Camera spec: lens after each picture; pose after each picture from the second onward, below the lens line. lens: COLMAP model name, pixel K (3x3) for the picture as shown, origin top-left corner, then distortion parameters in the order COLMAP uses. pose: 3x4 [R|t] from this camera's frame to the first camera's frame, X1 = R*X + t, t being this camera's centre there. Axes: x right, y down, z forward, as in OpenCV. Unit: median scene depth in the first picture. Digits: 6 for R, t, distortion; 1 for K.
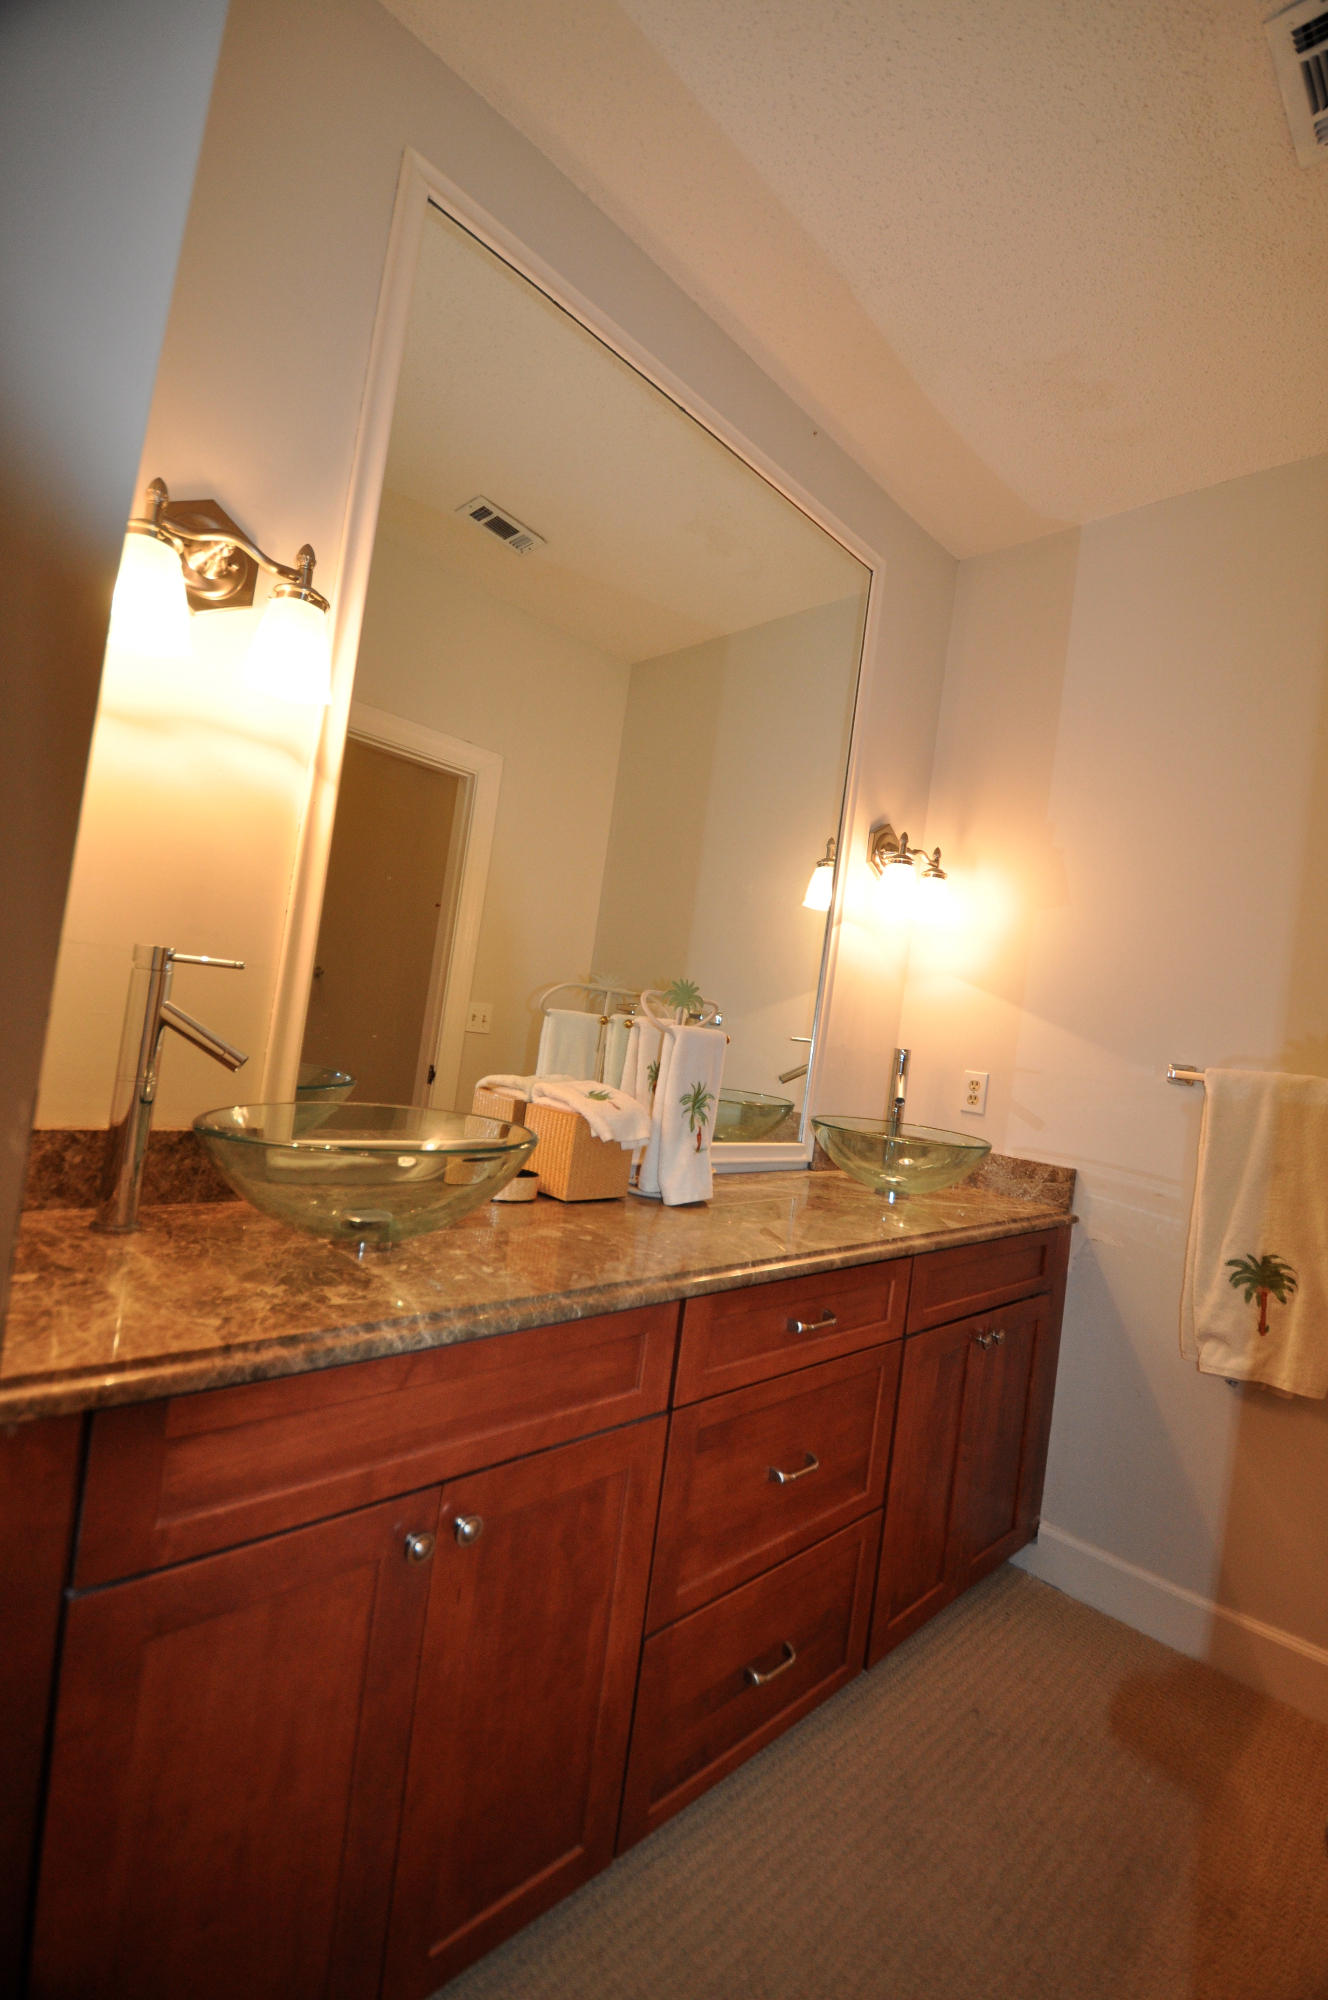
lens RADIAL K [[873.7, 0, 685.5], [0, 873.7, 997.9], [0, 0, 1]] dist [0.017182, -0.023673]
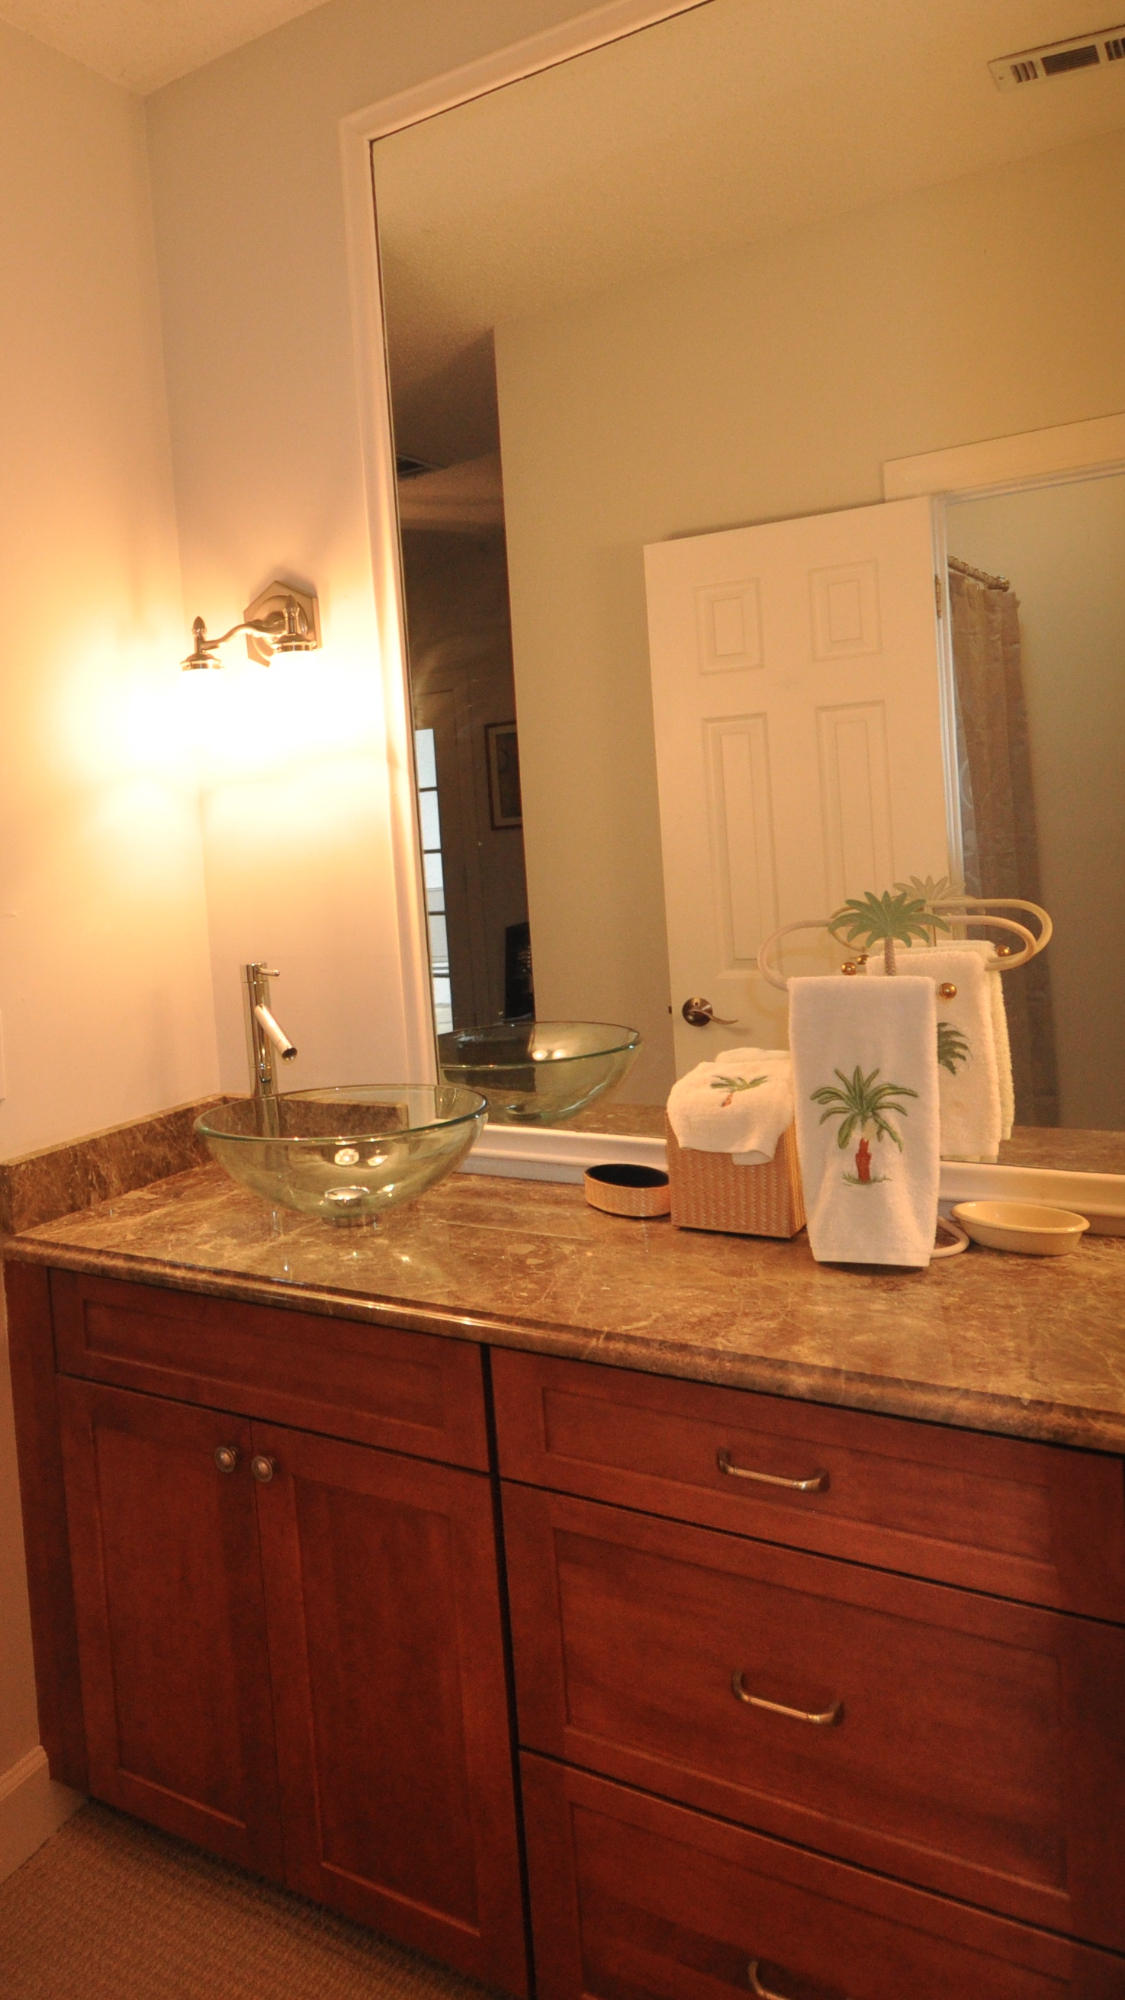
lens RADIAL K [[1651.5, 0, 562.5], [0, 1651.5, 1000.0], [0, 0, 1]] dist [0.004642, 0.002448]
pose [[0.151114, -0.013103, -0.988429, 1.457149], [0.118886, 0.992895, 0.005013, 0.027623], [0.981341, -0.118268, 0.151598, 0.840227]]
